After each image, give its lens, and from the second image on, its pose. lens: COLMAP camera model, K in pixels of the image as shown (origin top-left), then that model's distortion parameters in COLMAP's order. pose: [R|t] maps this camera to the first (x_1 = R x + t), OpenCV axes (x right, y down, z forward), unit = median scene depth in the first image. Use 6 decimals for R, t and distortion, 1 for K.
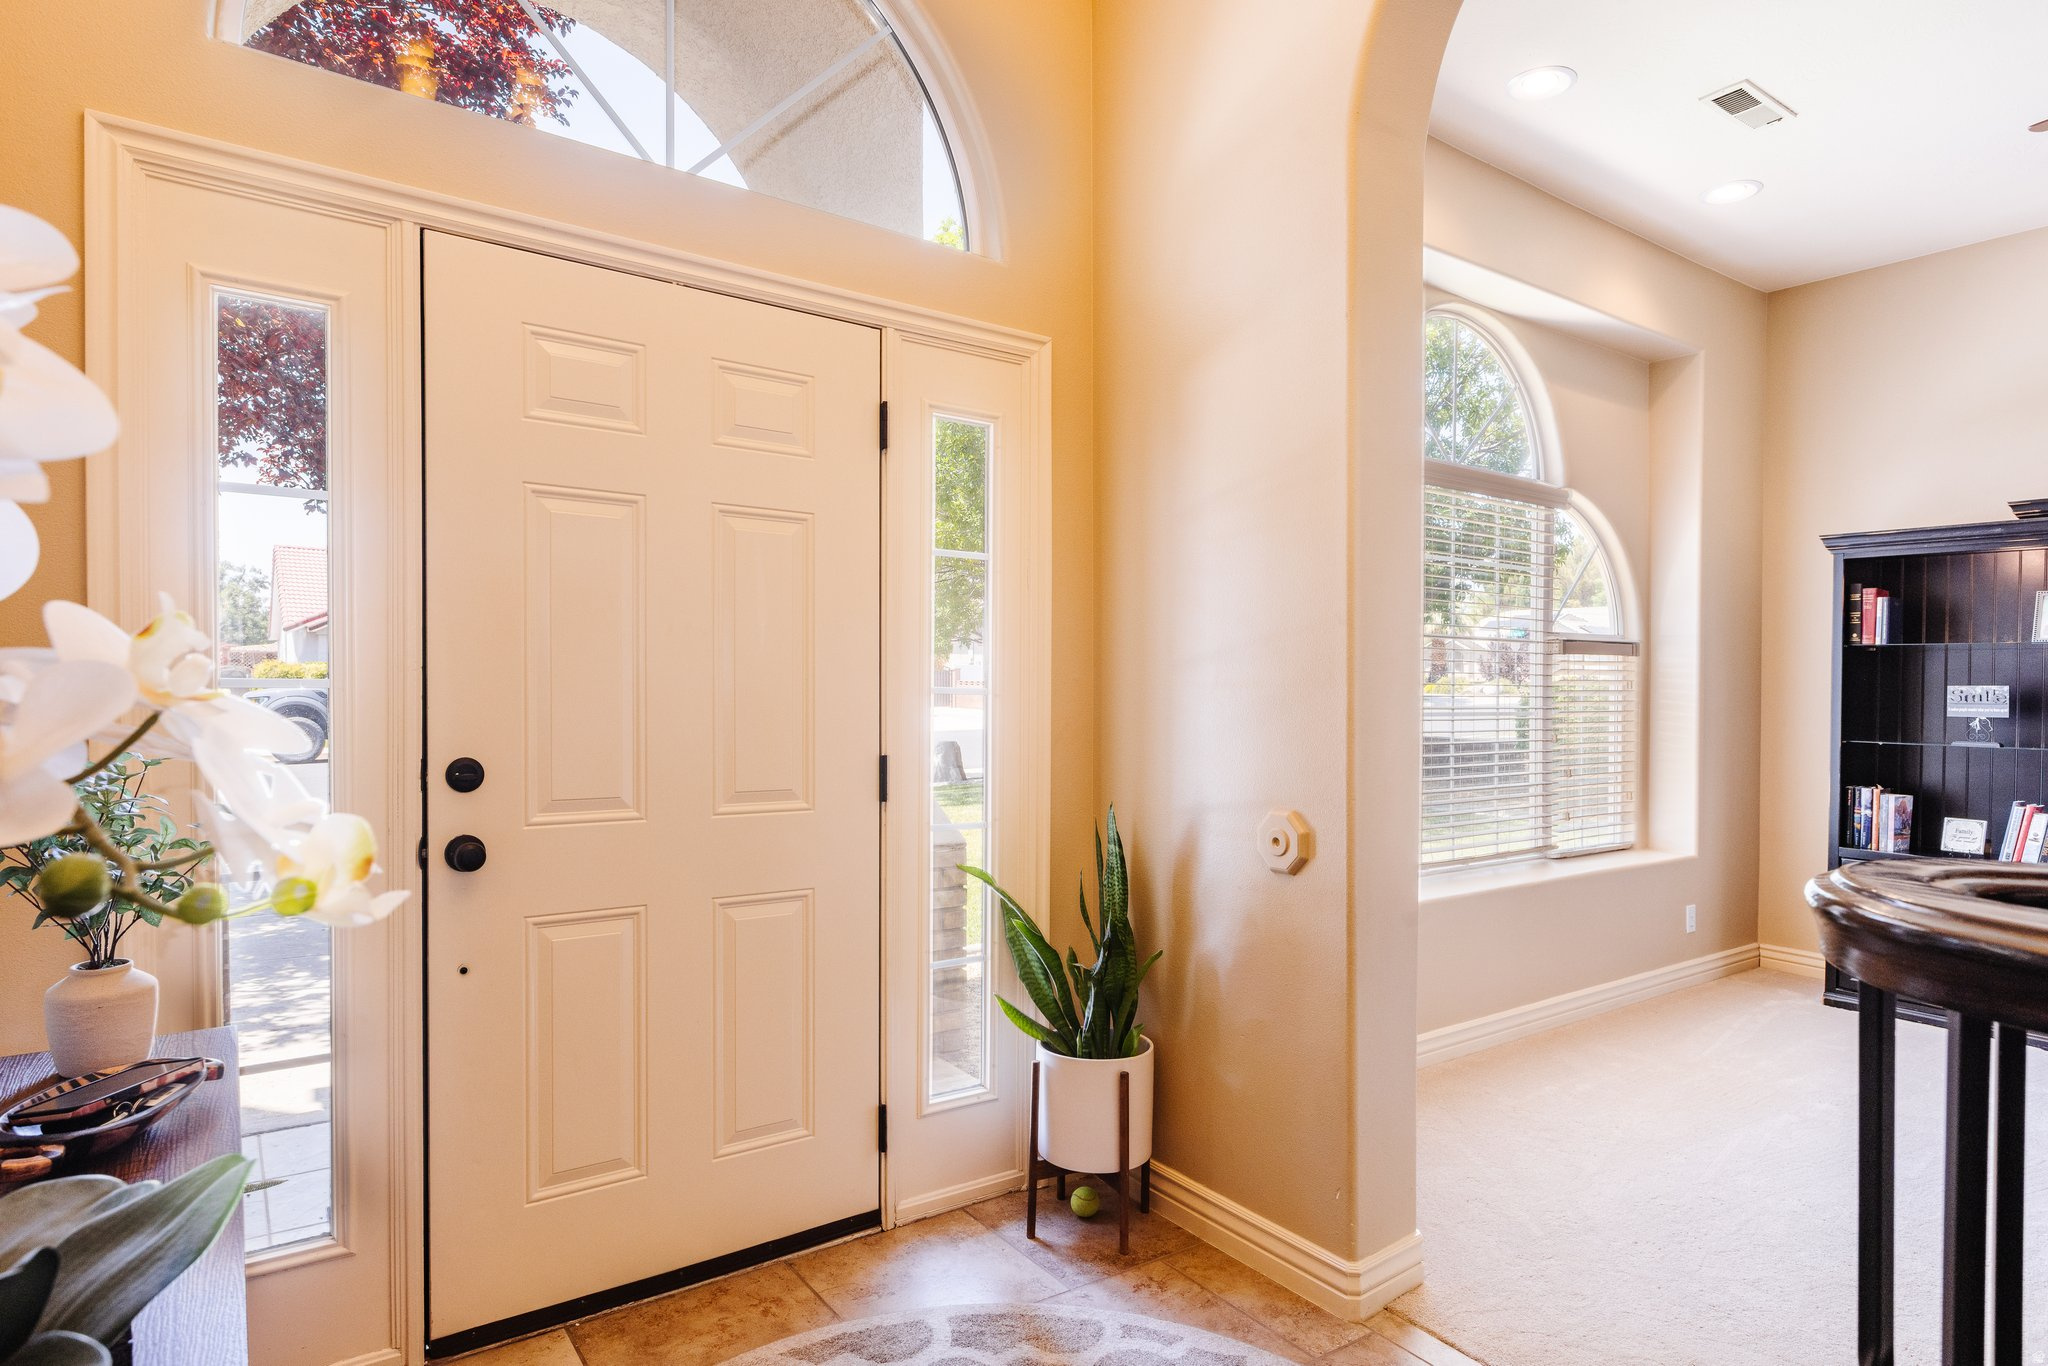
lens RADIAL K [[1142.9, 0, 1024.0], [0, 1142.9, 683.0], [0, 0, 1]] dist [-0.000503, -0.000094]
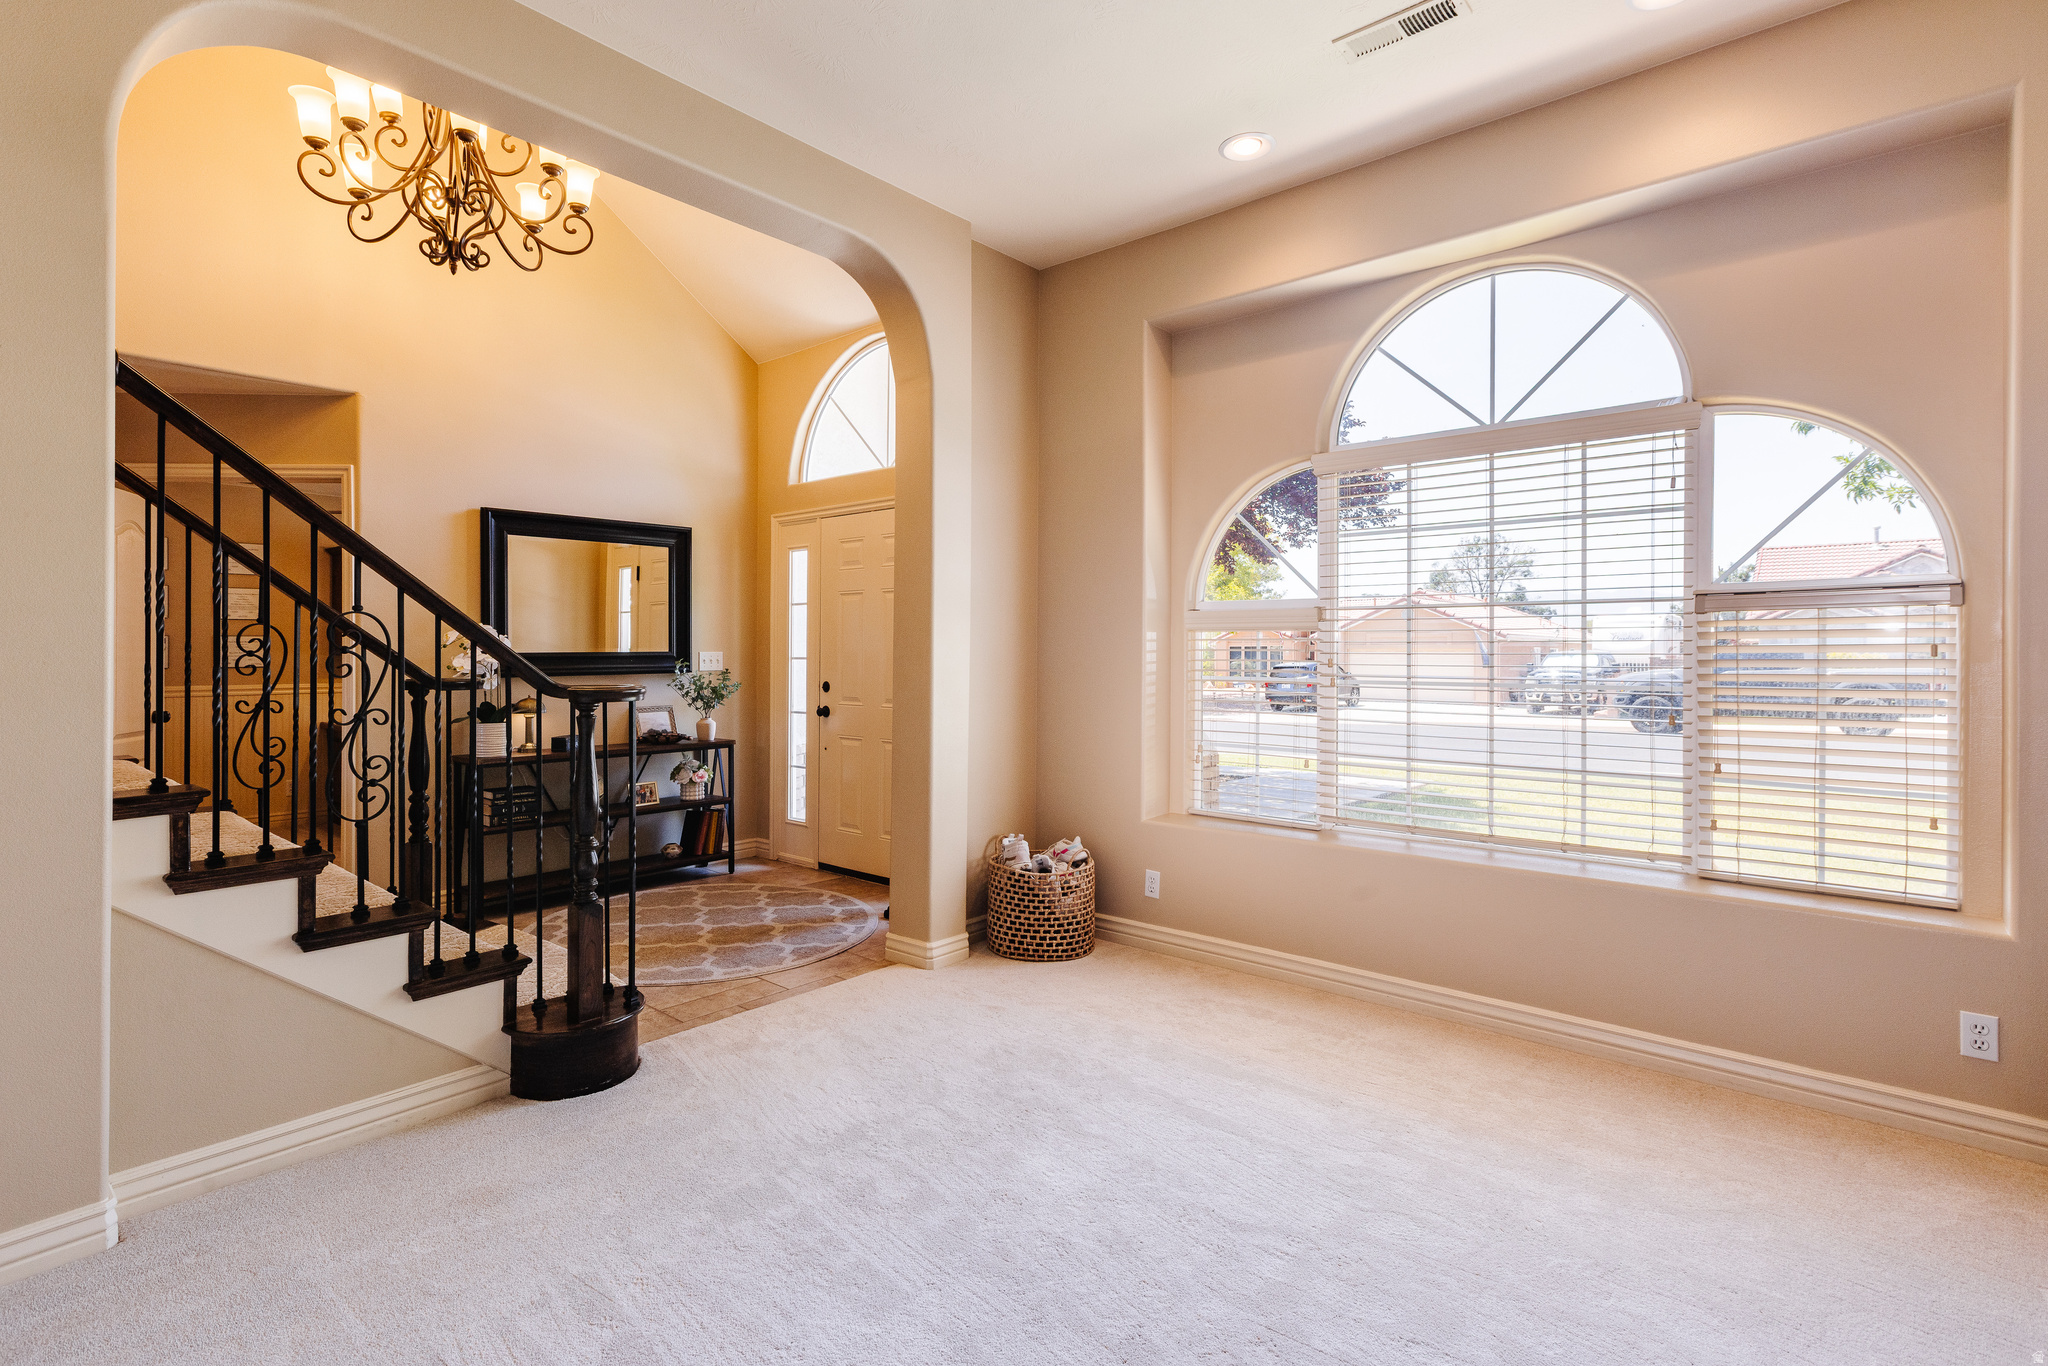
lens RADIAL K [[956.0, 0, 1022.7], [0, 956.0, 660.6], [0, 0, 1]] dist [0.000100, 0.000111]
pose [[0.237807, -0.004482, -0.971302, 2.134313], [0.002250, 0.999989, -0.004064, 0.018795], [0.971310, -0.001219, 0.237814, 0.863995]]
